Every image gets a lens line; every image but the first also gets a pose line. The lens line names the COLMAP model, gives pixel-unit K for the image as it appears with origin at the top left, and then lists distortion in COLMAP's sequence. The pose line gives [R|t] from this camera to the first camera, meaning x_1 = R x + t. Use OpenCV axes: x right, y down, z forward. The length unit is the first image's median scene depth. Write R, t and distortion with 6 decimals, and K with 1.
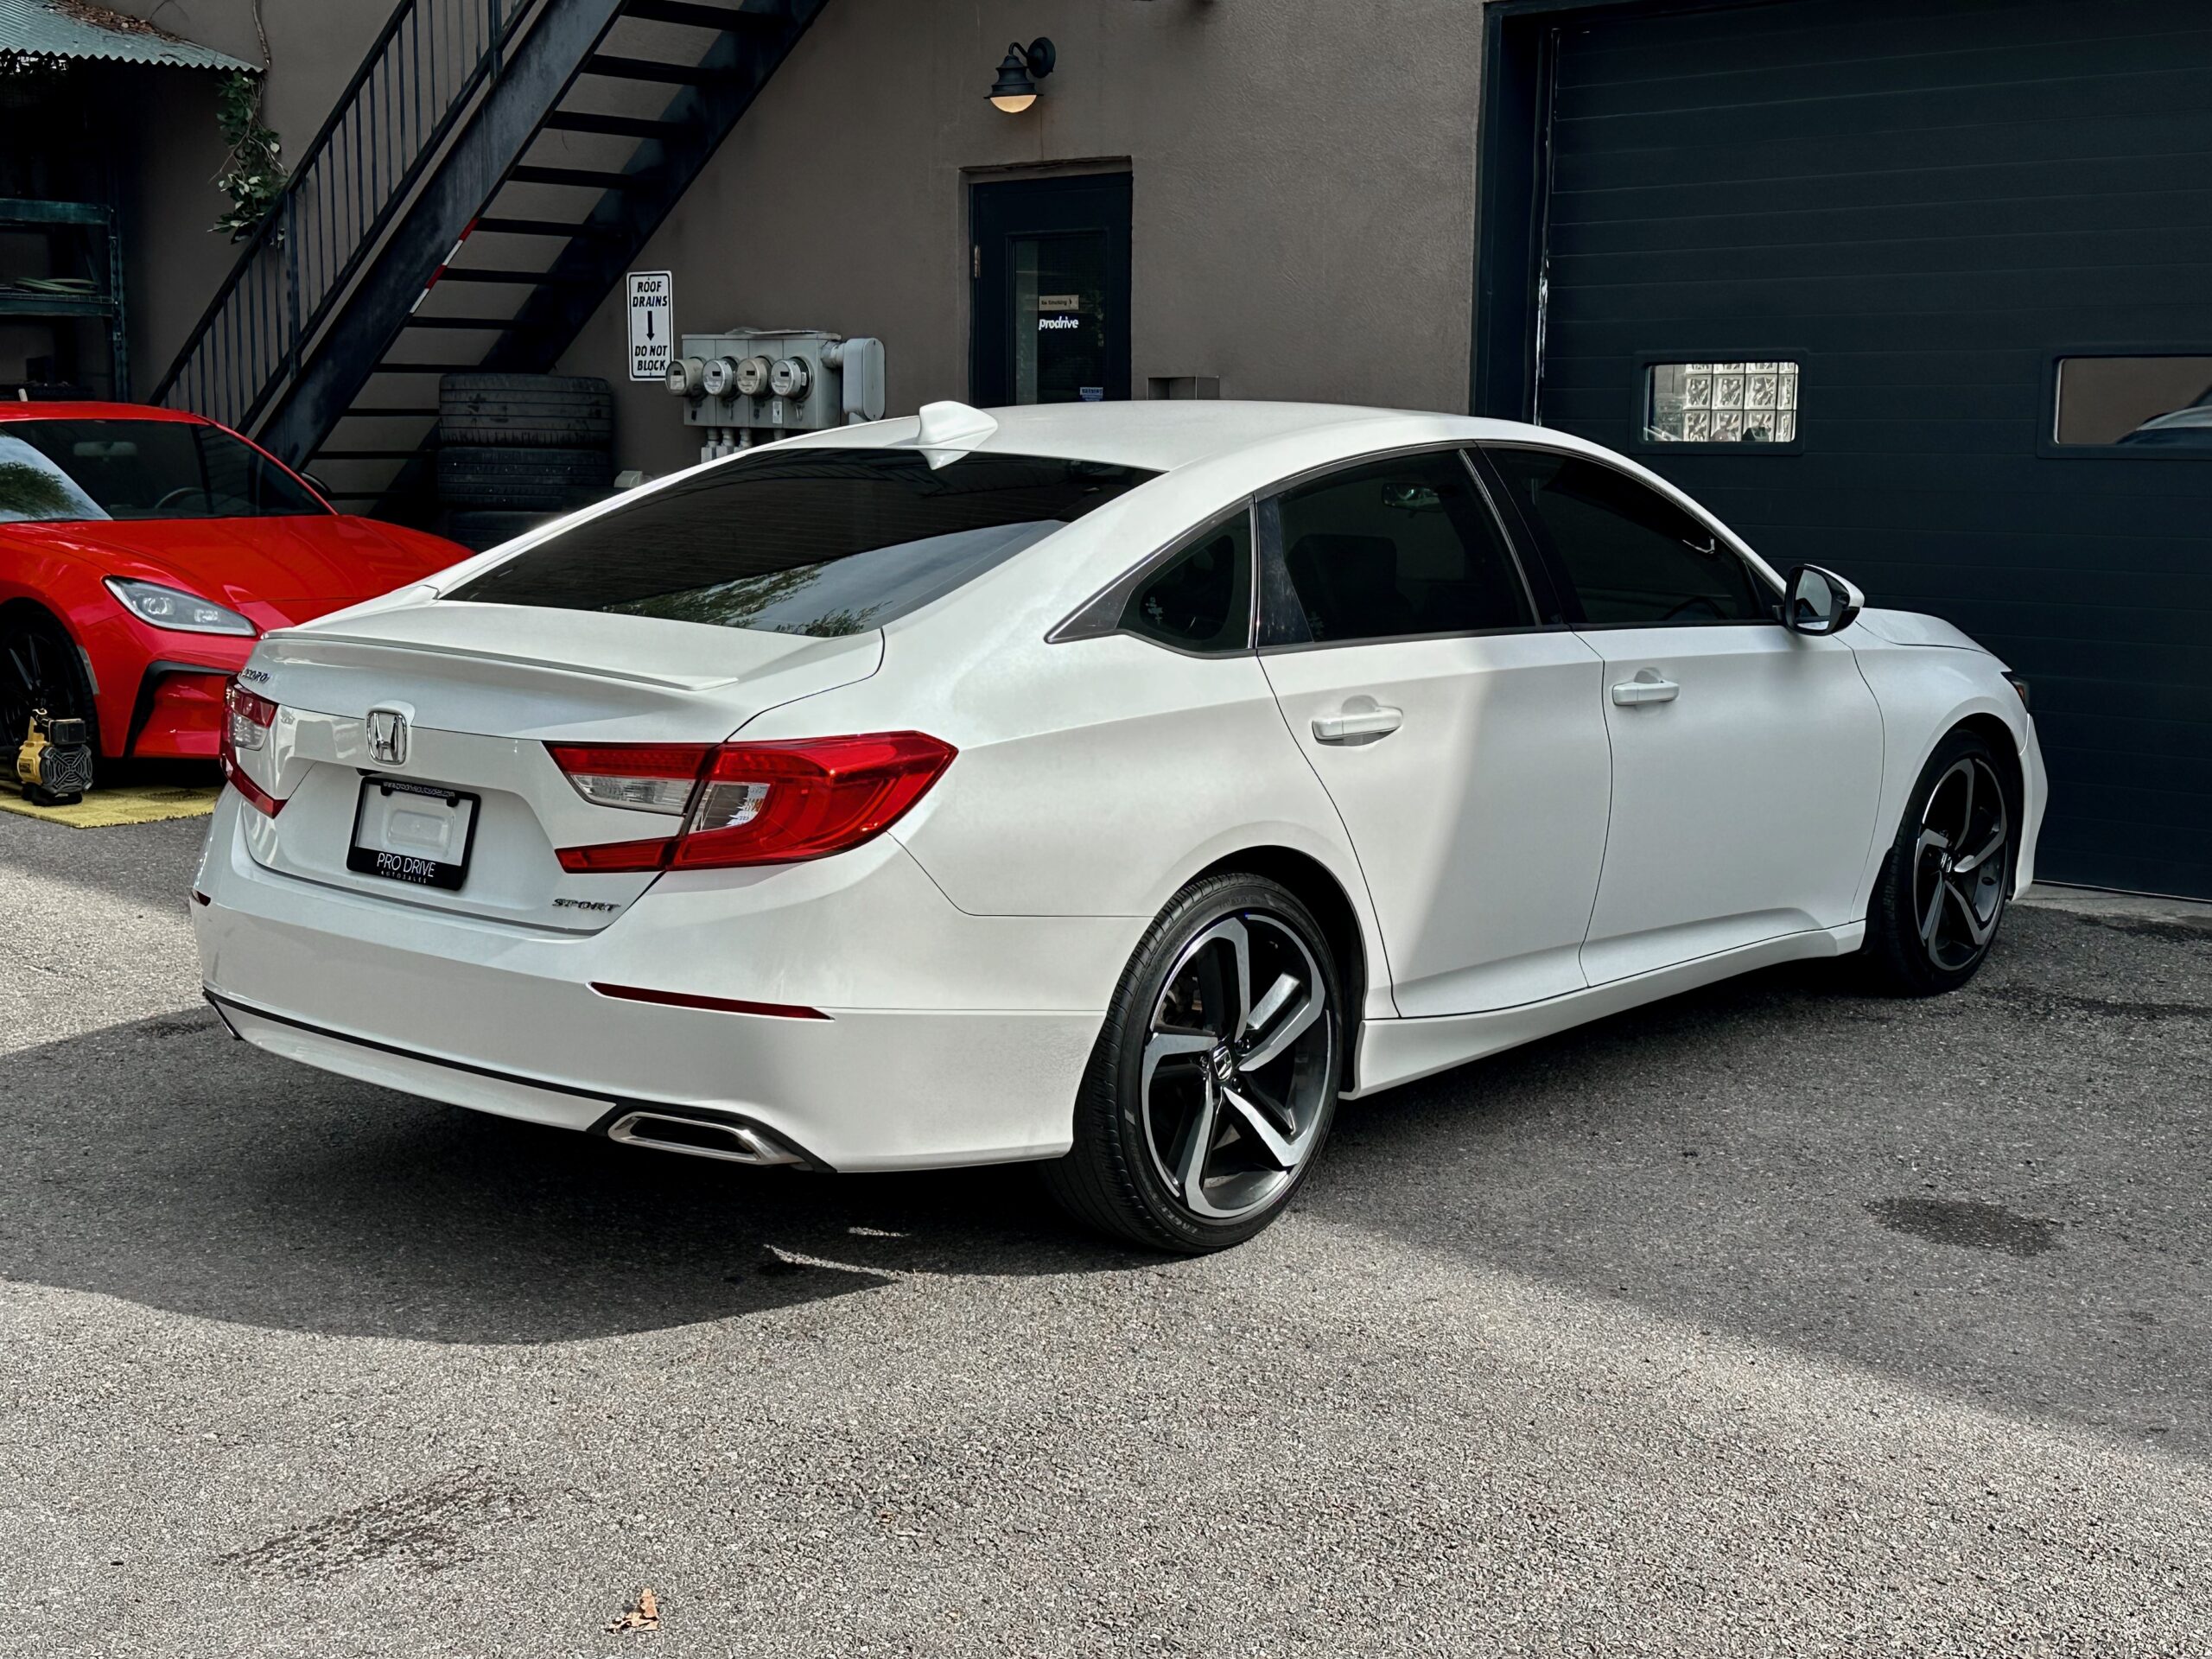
lens RADIAL K [[2826.2, 0, 1117.9], [0, 2826.2, 838.7], [0, 0, 1]] dist [0.172418, -0.391932]
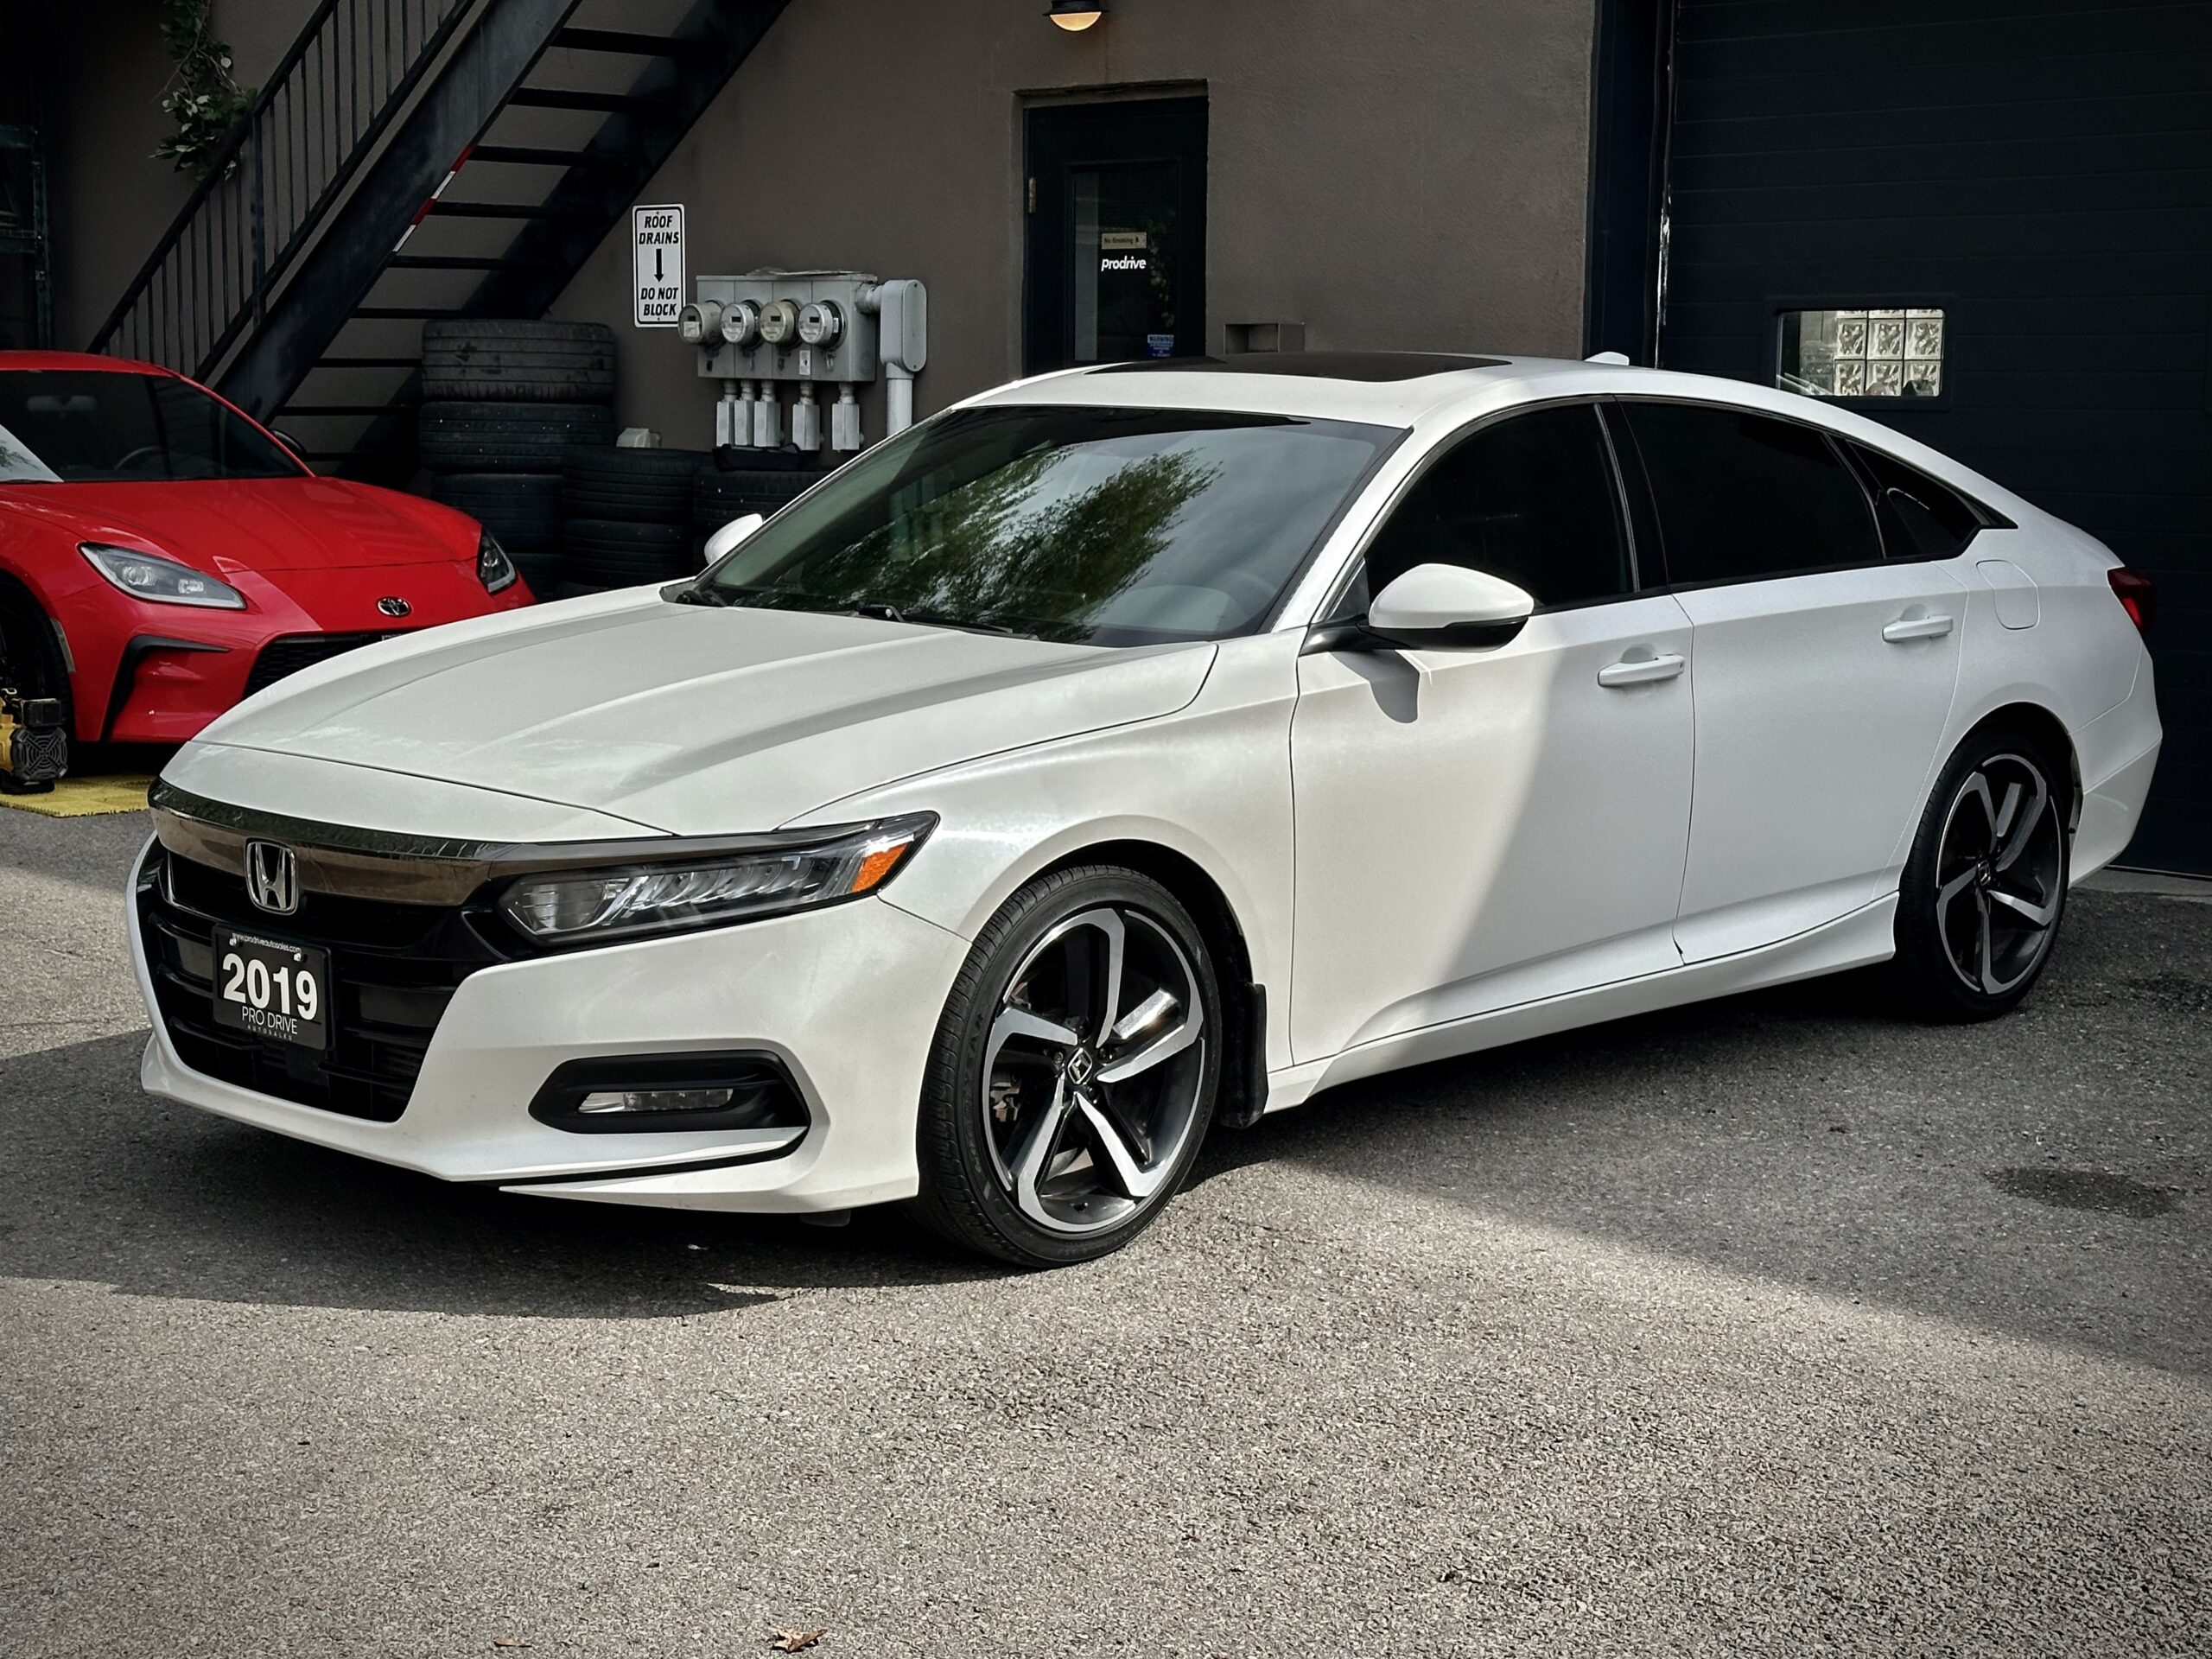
lens RADIAL K [[3512.8, 0, 1106.0], [0, 3512.8, 829.5], [0, 0, 1]] dist [0.126428, -0.062465]
pose [[0.999912, 0.002631, -0.012998, -0.013150], [-0.002848, 0.999856, -0.016729, 0.017620], [0.012952, 0.016764, 0.999776, -0.121631]]
